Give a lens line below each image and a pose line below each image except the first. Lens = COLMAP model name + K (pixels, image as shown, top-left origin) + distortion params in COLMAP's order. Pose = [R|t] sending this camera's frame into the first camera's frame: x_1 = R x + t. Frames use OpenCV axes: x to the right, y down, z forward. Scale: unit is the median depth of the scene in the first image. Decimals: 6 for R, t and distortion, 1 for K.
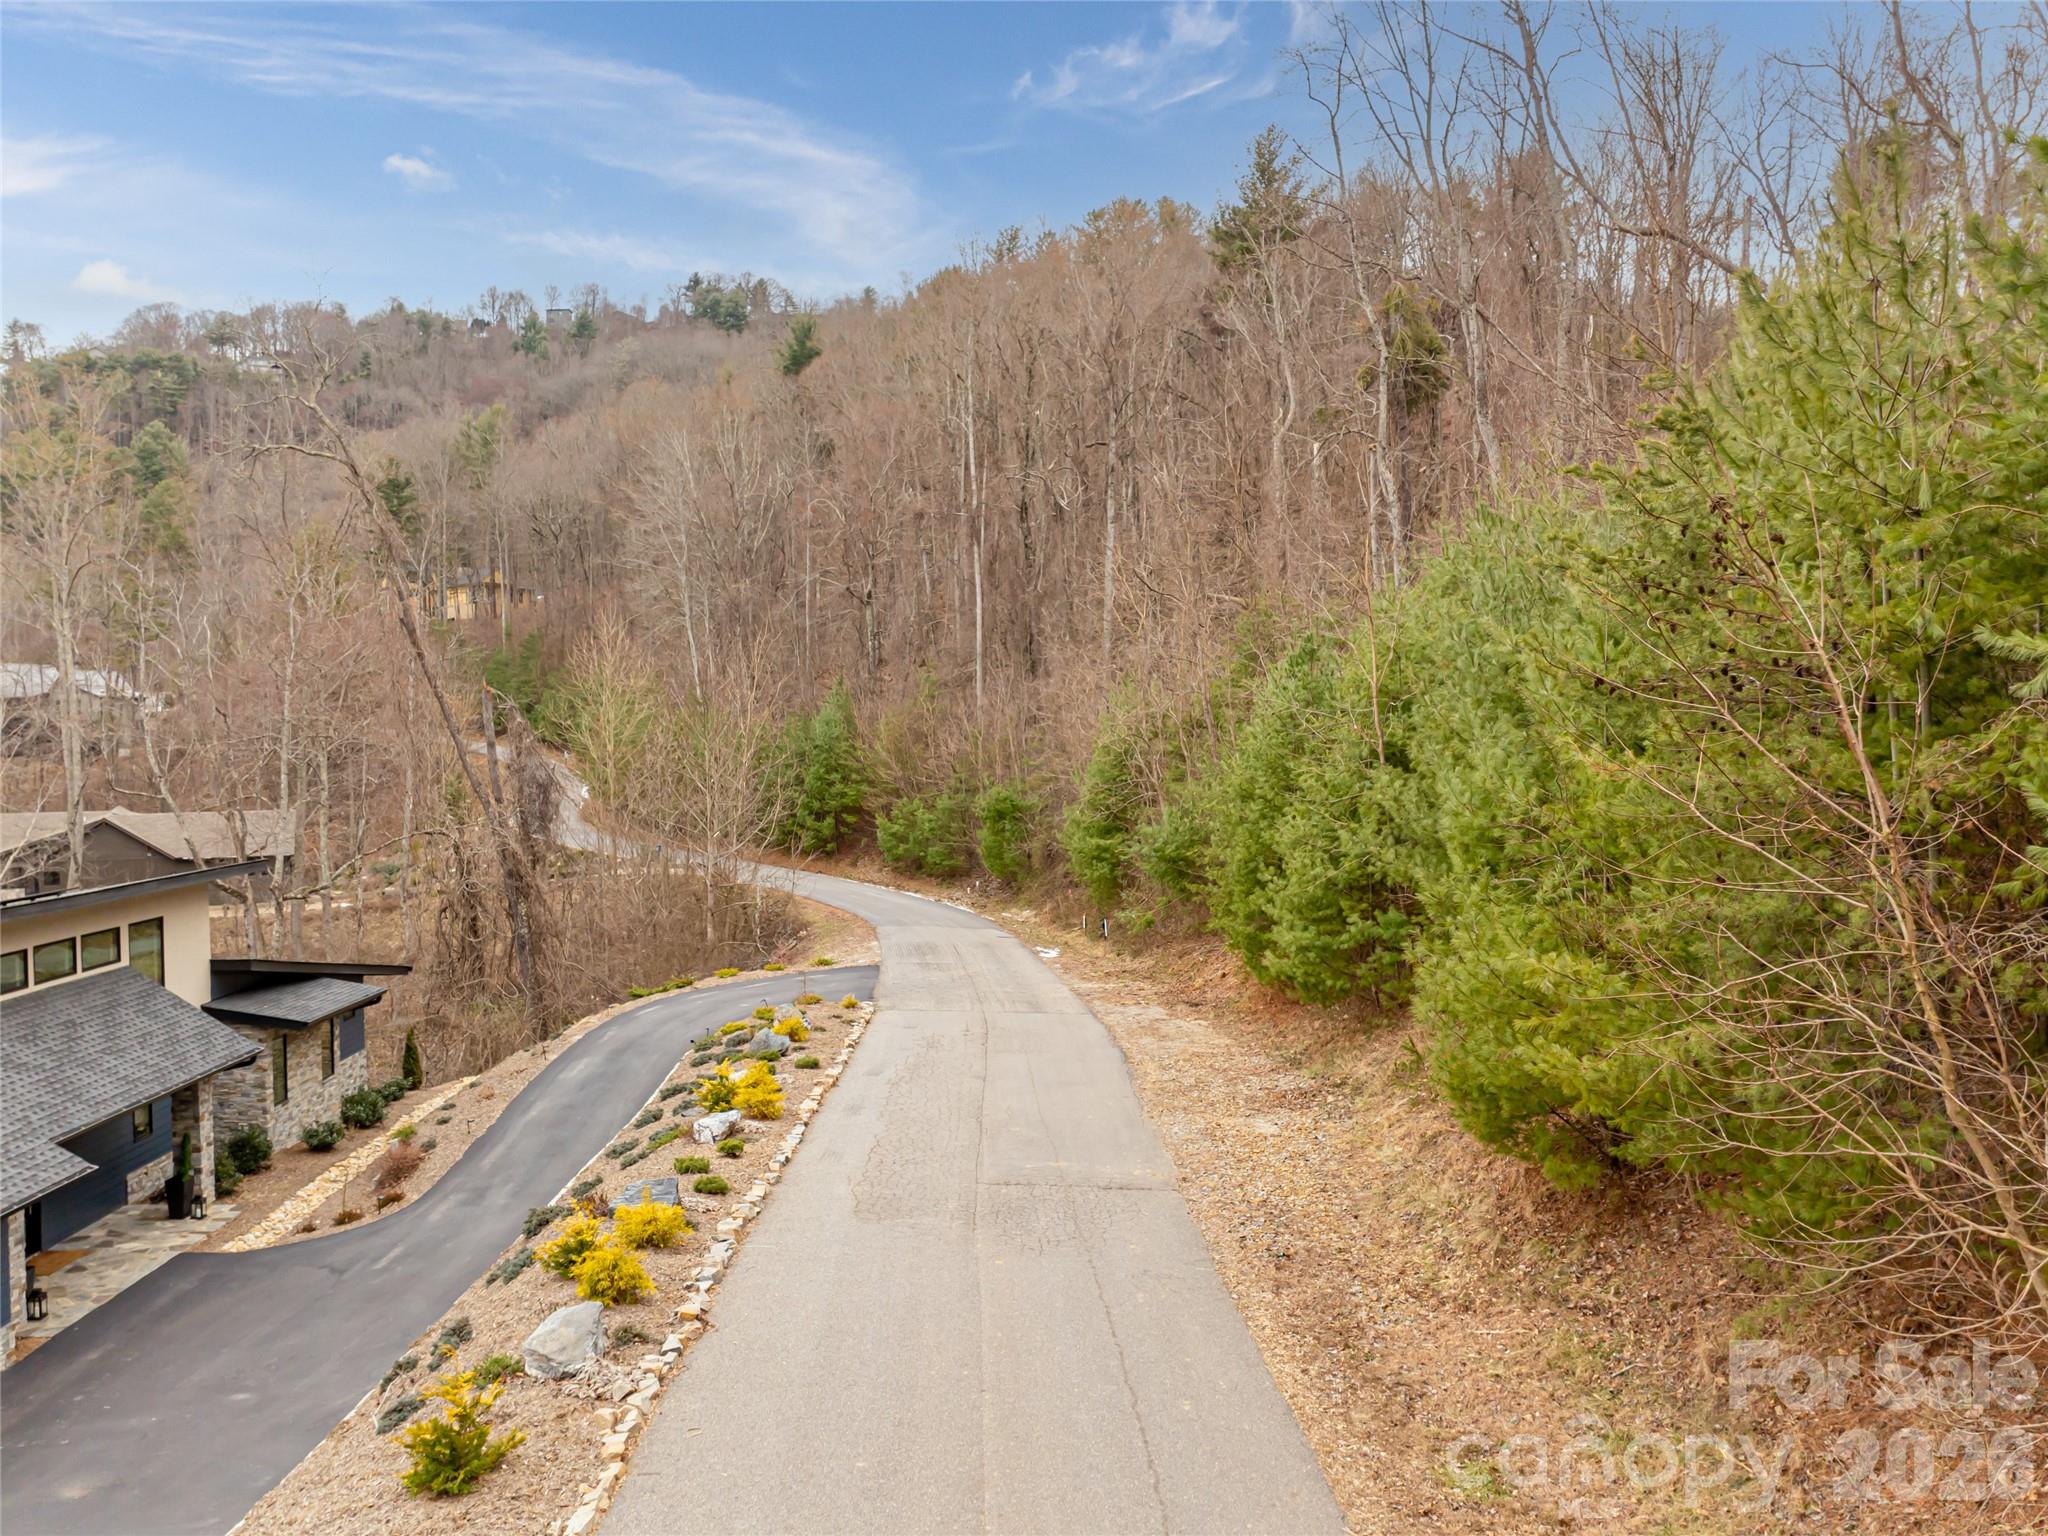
lens RADIAL K [[1485.8, 0, 1024.0], [0, 1485.8, 768.0], [0, 0, 1]] dist [-0.018803, -0.008004]
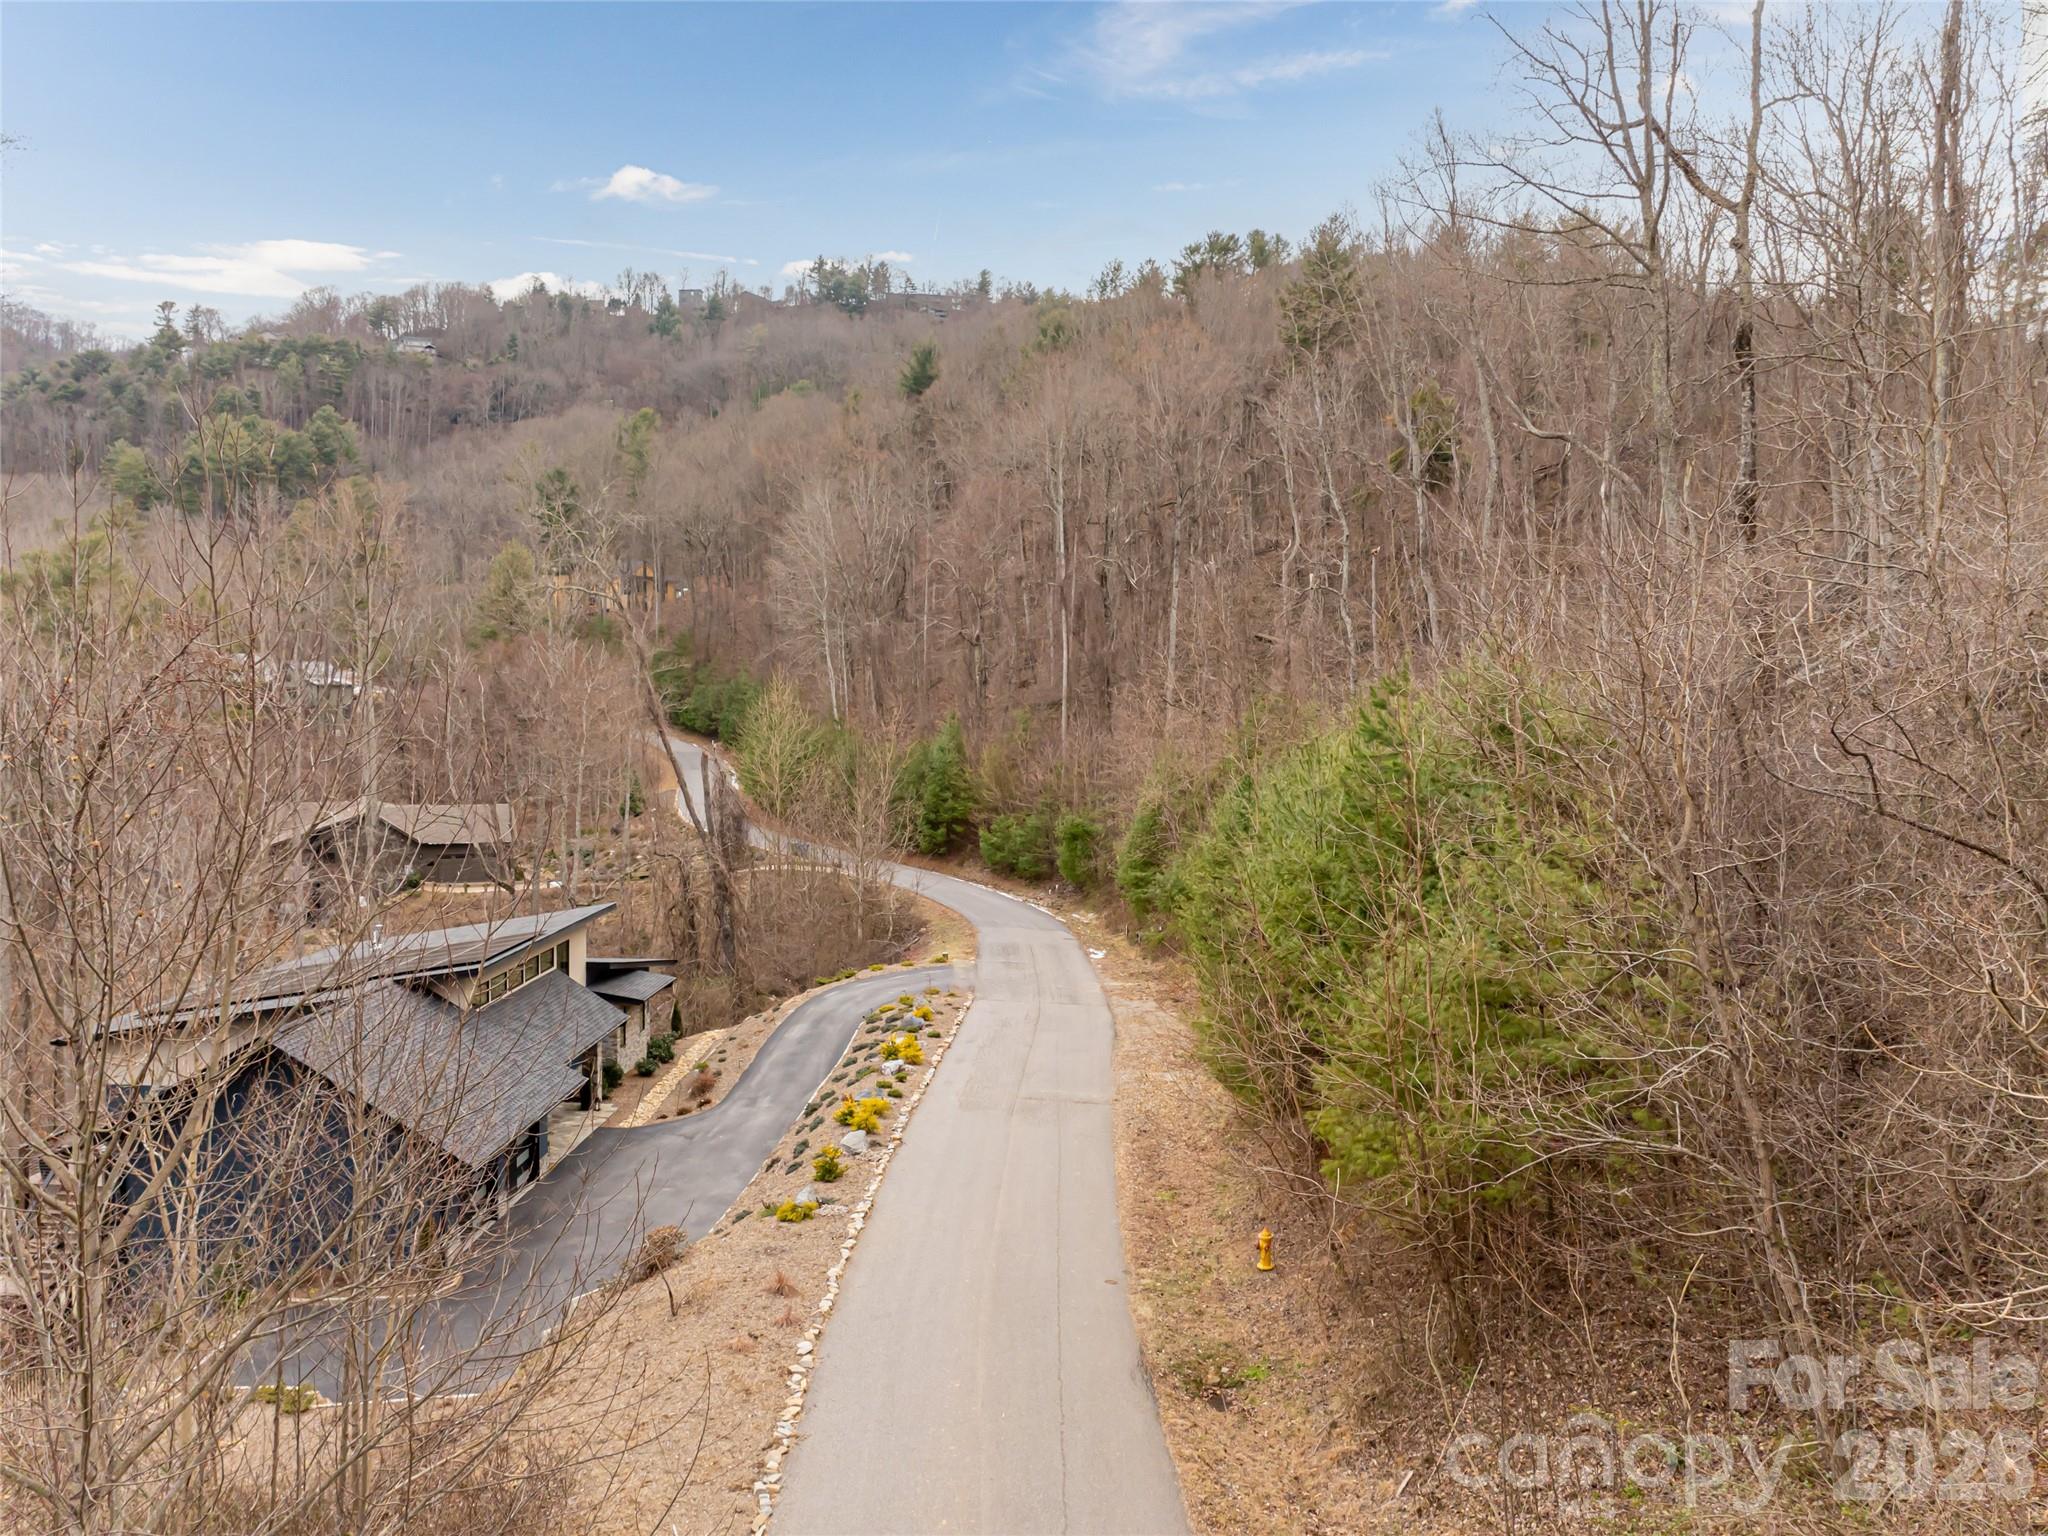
lens RADIAL K [[1639.4, 0, 1056.1], [0, 1639.4, 698.7], [0, 0, 1]] dist [-0.018425, -0.036507]
pose [[0.998203, 0.019736, -0.056574, 0.044046], [-0.019333, 0.999784, 0.007656, -0.093821], [0.056713, -0.006548, 0.998369, -0.403274]]
